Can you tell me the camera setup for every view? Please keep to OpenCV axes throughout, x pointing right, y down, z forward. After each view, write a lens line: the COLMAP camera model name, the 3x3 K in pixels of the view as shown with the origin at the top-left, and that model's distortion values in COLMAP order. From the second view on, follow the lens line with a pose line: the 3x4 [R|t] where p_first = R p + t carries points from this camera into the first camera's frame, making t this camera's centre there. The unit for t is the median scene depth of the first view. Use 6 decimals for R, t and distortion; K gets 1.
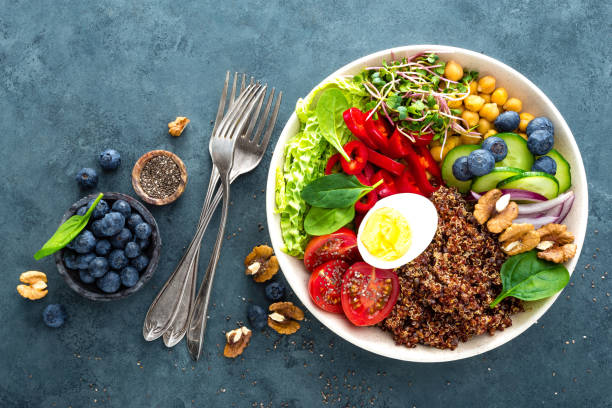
lens RADIAL K [[647.0, 0, 305.4], [0, 647.0, 200.4], [0, 0, 1]] dist [-0.008640, 0.000000]
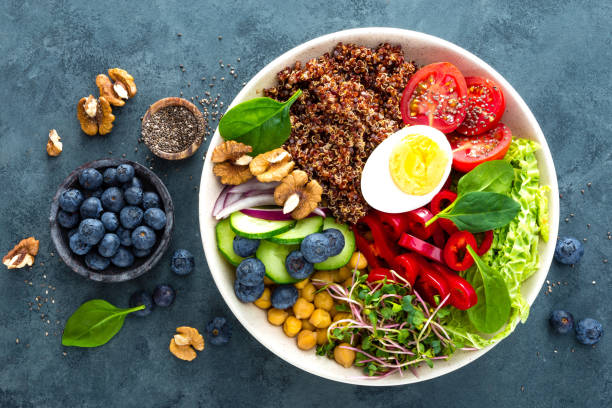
lens RADIAL K [[647.0, 0, 307.5], [0, 647.0, 205.8], [0, 0, 1]] dist [-0.008640, 0.000000]
pose [[-0.989248, 0.037312, 0.141409, 0.152822], [-0.022807, -0.994436, 0.102845, -0.090596], [0.144459, 0.098514, 0.984595, 0.116127]]
